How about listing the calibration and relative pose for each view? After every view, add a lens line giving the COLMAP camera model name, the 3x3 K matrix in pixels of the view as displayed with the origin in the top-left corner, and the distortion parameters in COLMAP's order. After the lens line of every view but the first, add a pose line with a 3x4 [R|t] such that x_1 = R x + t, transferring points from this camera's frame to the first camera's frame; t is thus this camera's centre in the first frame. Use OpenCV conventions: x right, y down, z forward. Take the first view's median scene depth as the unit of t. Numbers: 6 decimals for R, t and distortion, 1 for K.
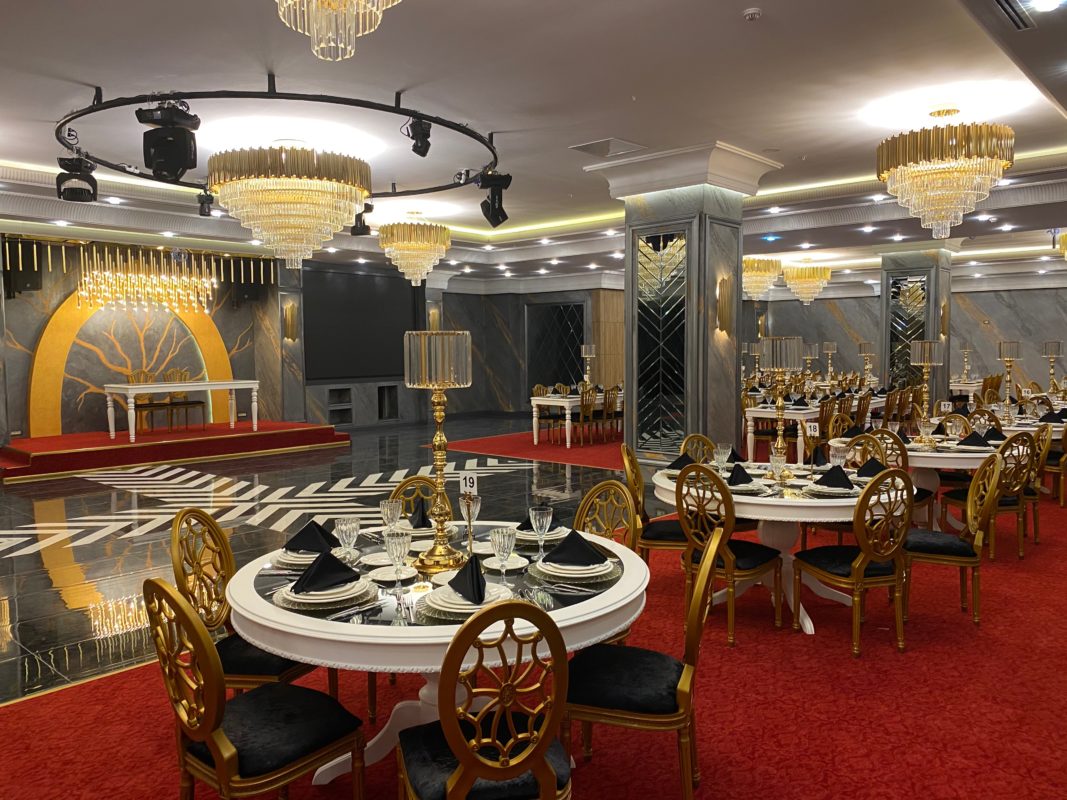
lens RADIAL K [[818.2, 0, 533.5], [0, 818.2, 400.0], [0, 0, 1]] dist [0.028535, -0.082398]
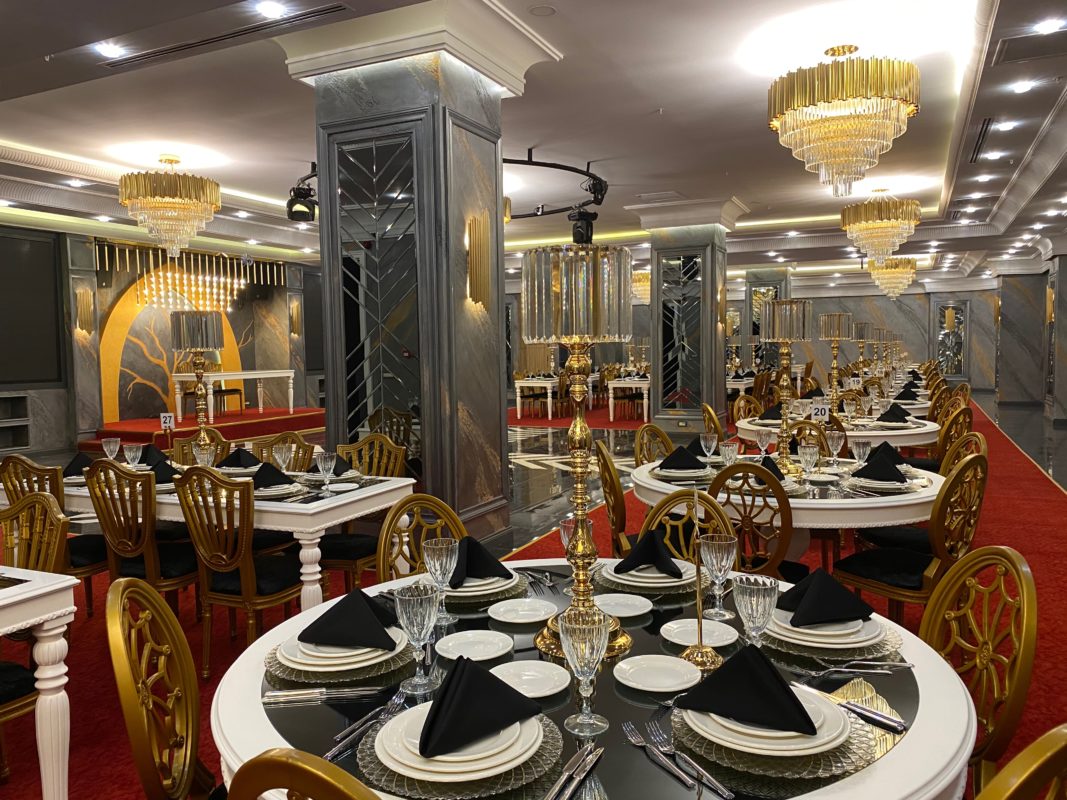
lens RADIAL K [[818.2, 0, 533.5], [0, 818.2, 400.0], [0, 0, 1]] dist [0.028535, -0.082398]
pose [[0.955785, -0.026100, 0.292906, -0.350103], [0.027113, 0.999632, 0.000604, 0.026974], [-0.292814, 0.007365, 0.956141, -0.195533]]
